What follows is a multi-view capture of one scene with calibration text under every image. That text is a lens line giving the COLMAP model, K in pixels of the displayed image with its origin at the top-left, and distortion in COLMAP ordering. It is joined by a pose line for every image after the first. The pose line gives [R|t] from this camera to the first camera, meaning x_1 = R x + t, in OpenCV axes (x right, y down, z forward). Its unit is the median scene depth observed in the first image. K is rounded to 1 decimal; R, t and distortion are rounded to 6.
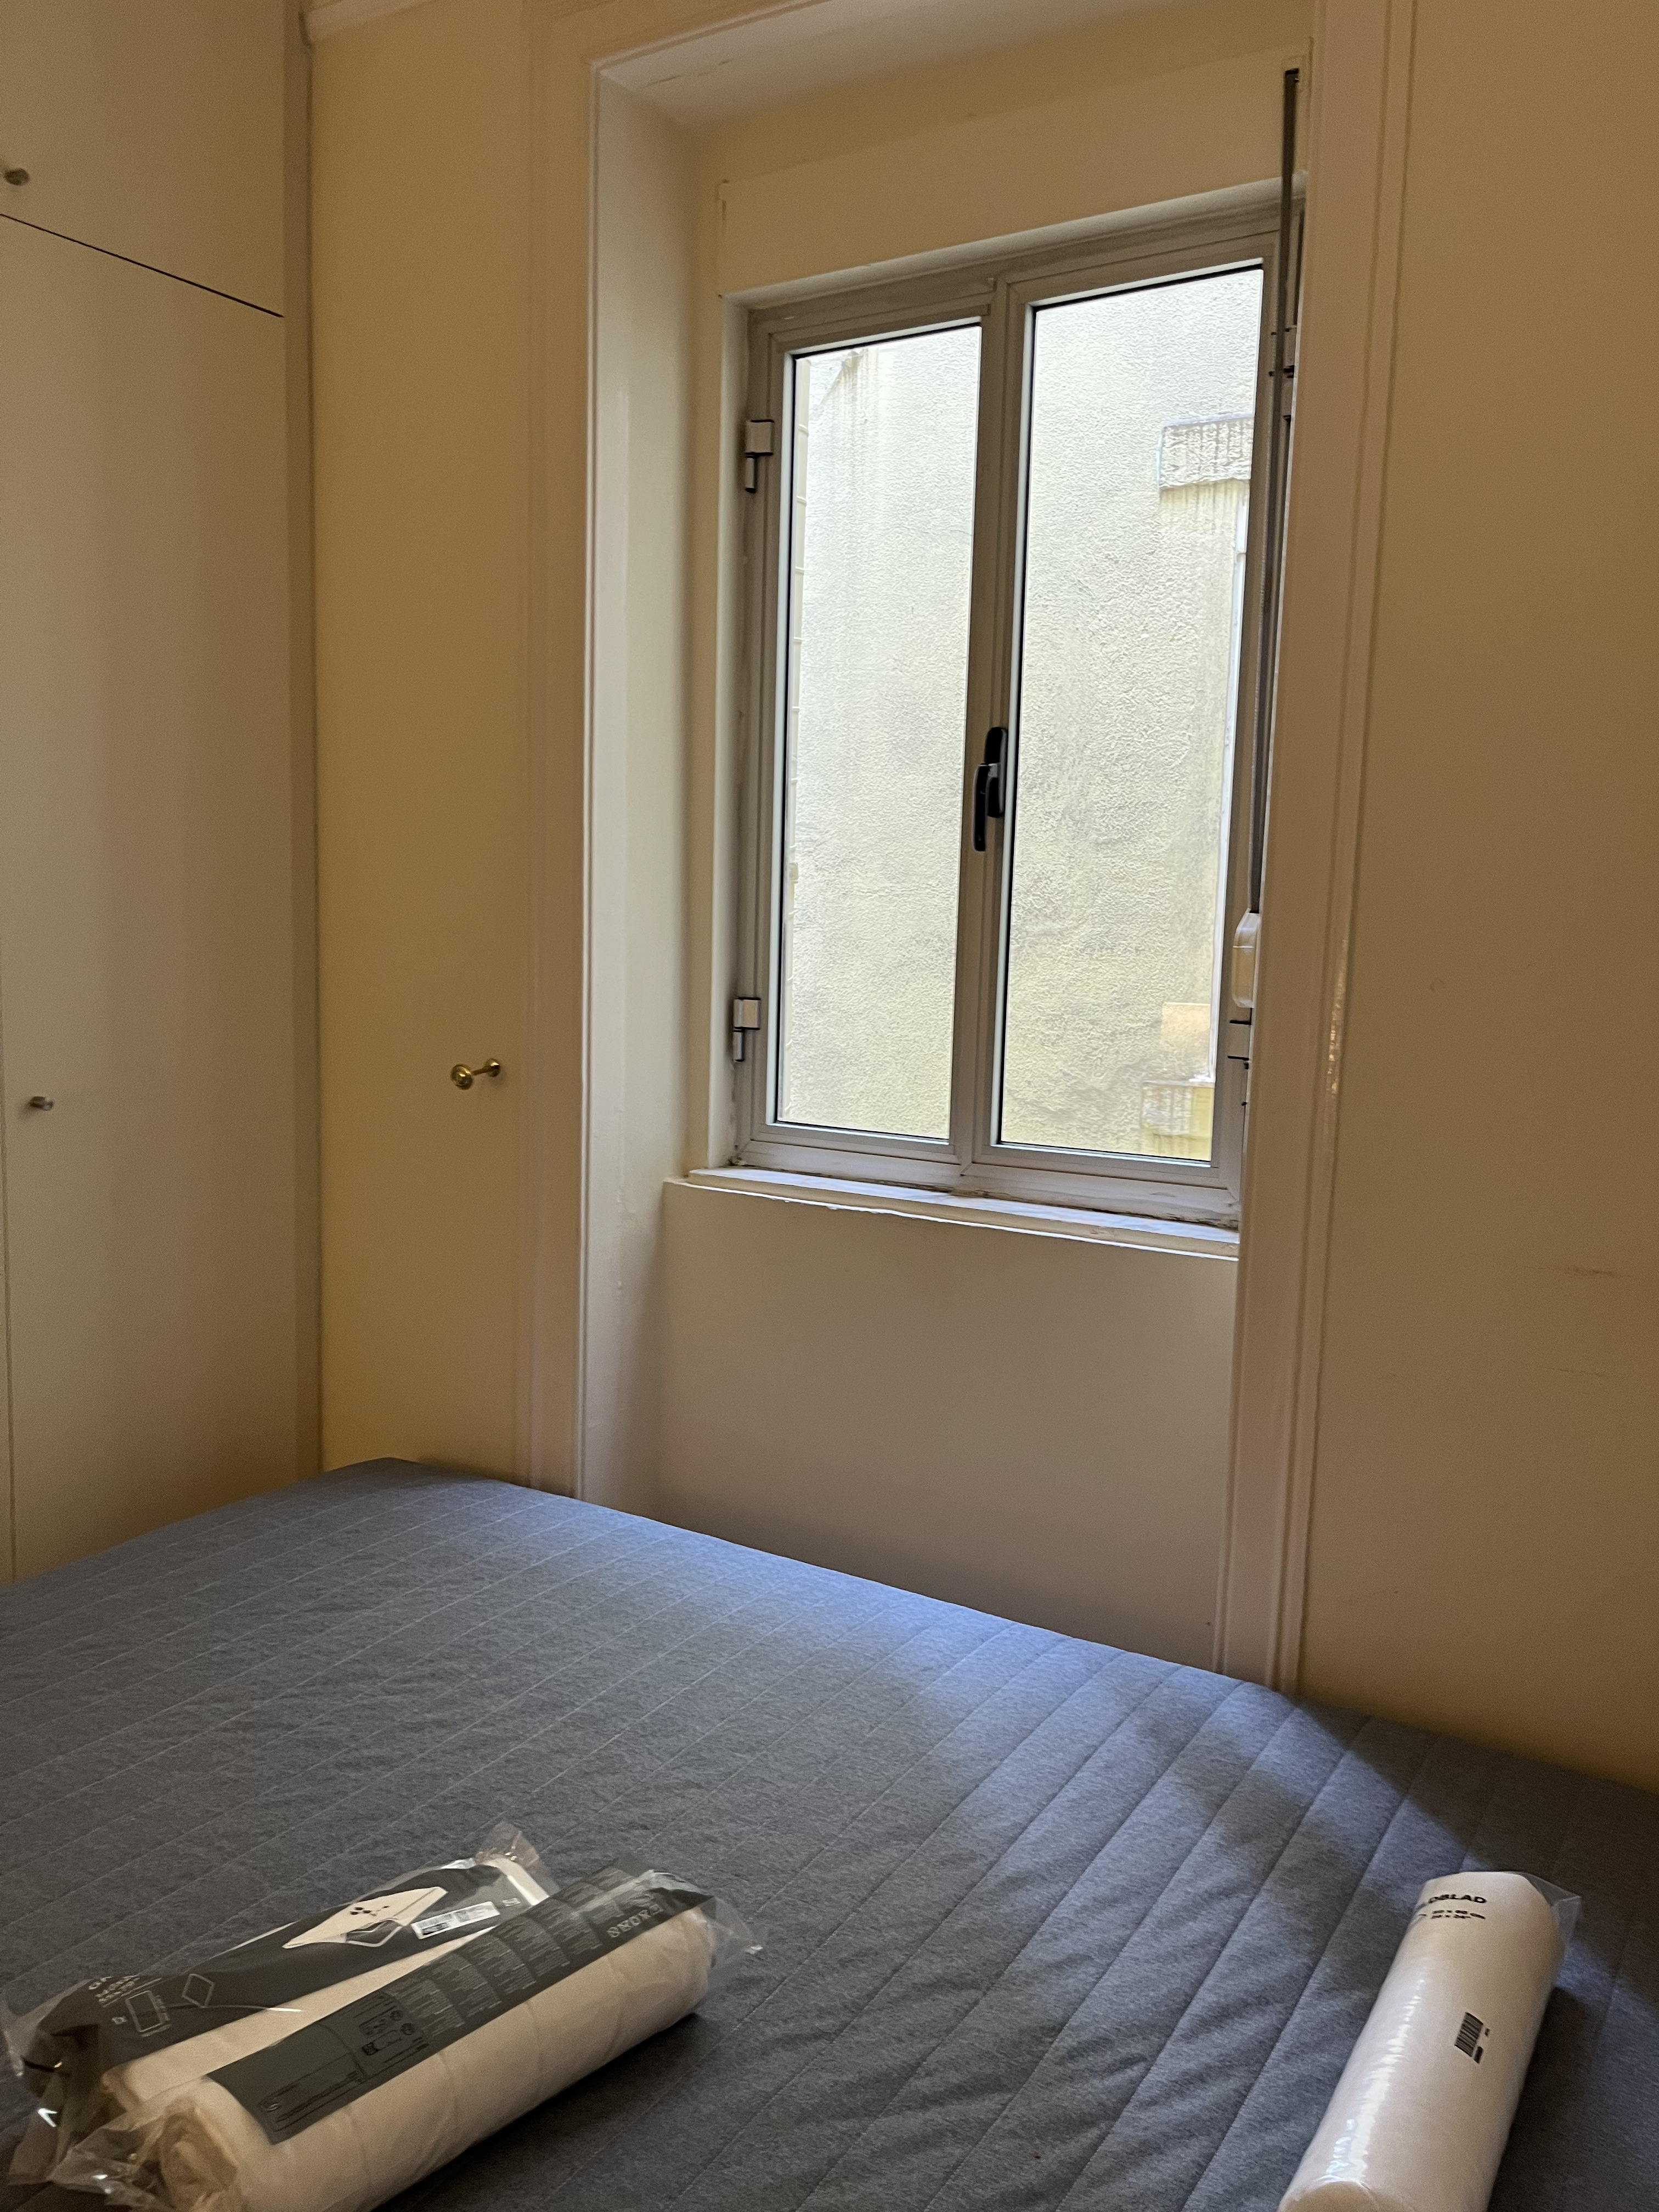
lens RADIAL K [[1665.1, 0, 853.3], [0, 1665.1, 1128.7], [0, 0, 1]] dist [0.051059, -0.081140]
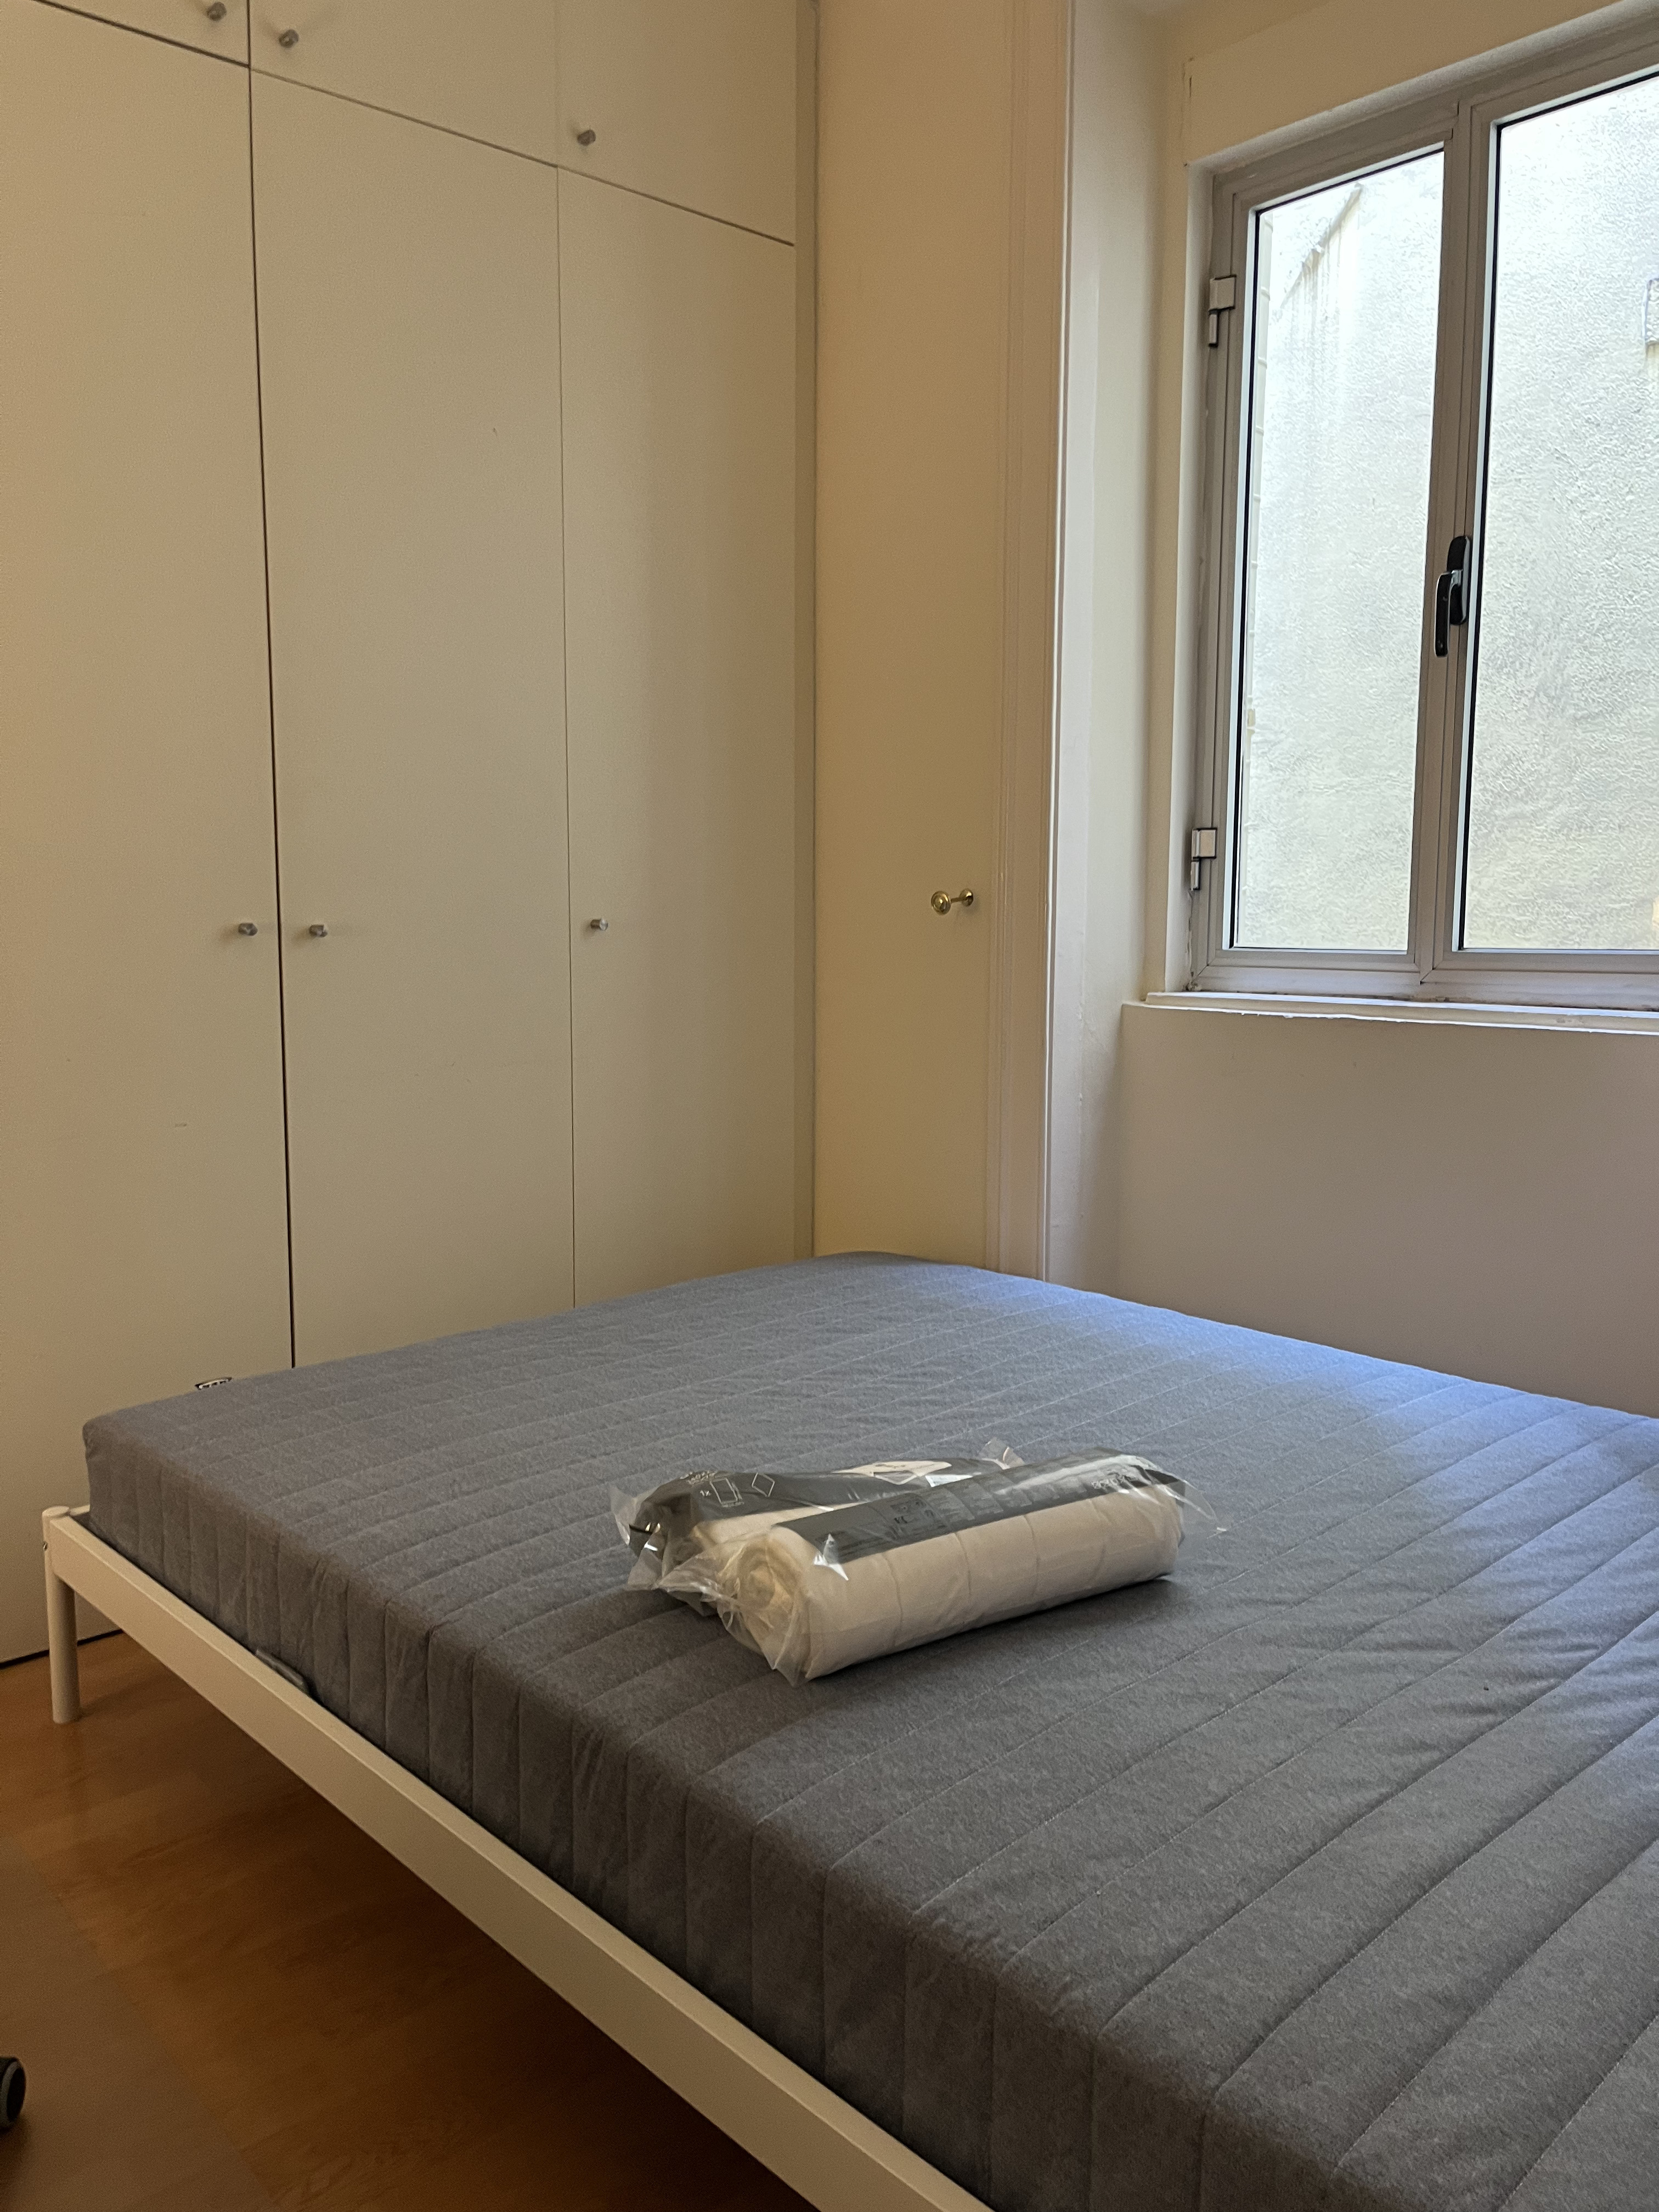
lens RADIAL K [[1670.8, 0, 819.9], [0, 1670.8, 1106.6], [0, 0, 1]] dist [0.060768, -0.085556]
pose [[0.960740, 0.004179, -0.277418, -0.002577], [-0.007641, 0.999906, -0.011400, 0.129100], [0.277344, 0.013072, 0.960682, -0.099470]]
